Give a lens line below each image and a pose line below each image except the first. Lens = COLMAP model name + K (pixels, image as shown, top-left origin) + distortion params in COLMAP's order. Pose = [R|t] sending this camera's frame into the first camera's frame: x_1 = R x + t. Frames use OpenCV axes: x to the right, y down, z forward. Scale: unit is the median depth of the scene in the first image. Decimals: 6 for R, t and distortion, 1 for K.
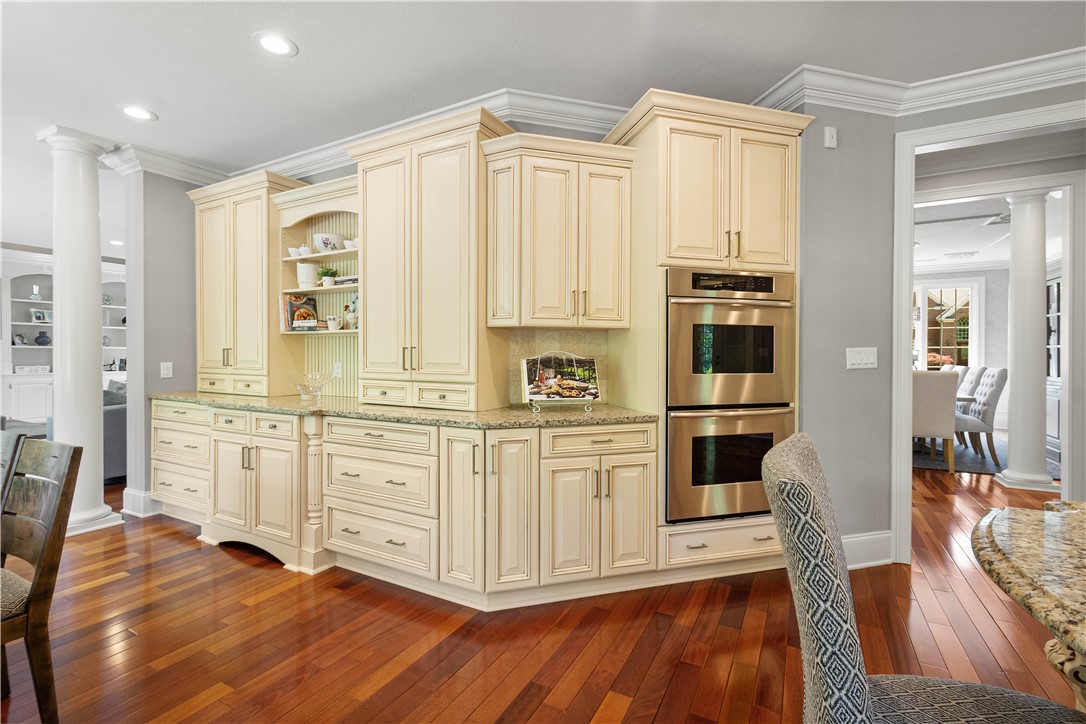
lens RADIAL K [[476.9, 0, 544.9], [0, 476.9, 356.2], [0, 0, 1]] dist [0.001318, 0.001330]
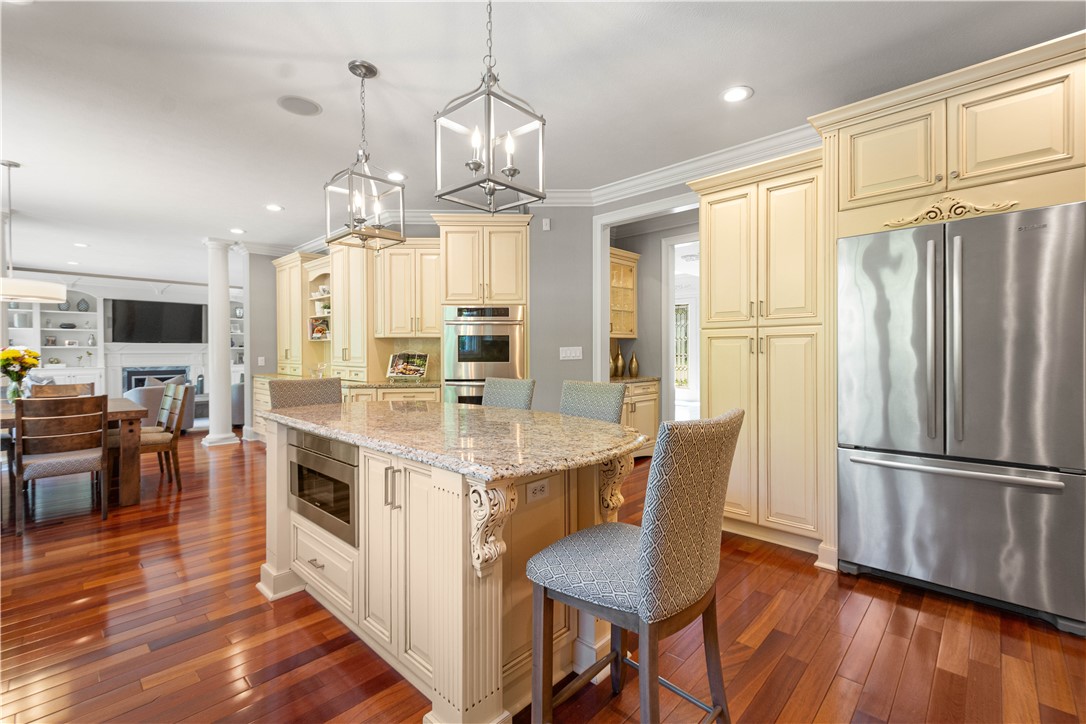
lens RADIAL K [[476.9, 0, 544.9], [0, 476.9, 356.2], [0, 0, 1]] dist [0.001318, 0.001330]
pose [[0.963012, -0.001355, -0.269454, 1.041949], [0.002756, 0.999985, 0.004820, 0.005134], [0.269443, -0.005384, 0.963001, -0.645217]]
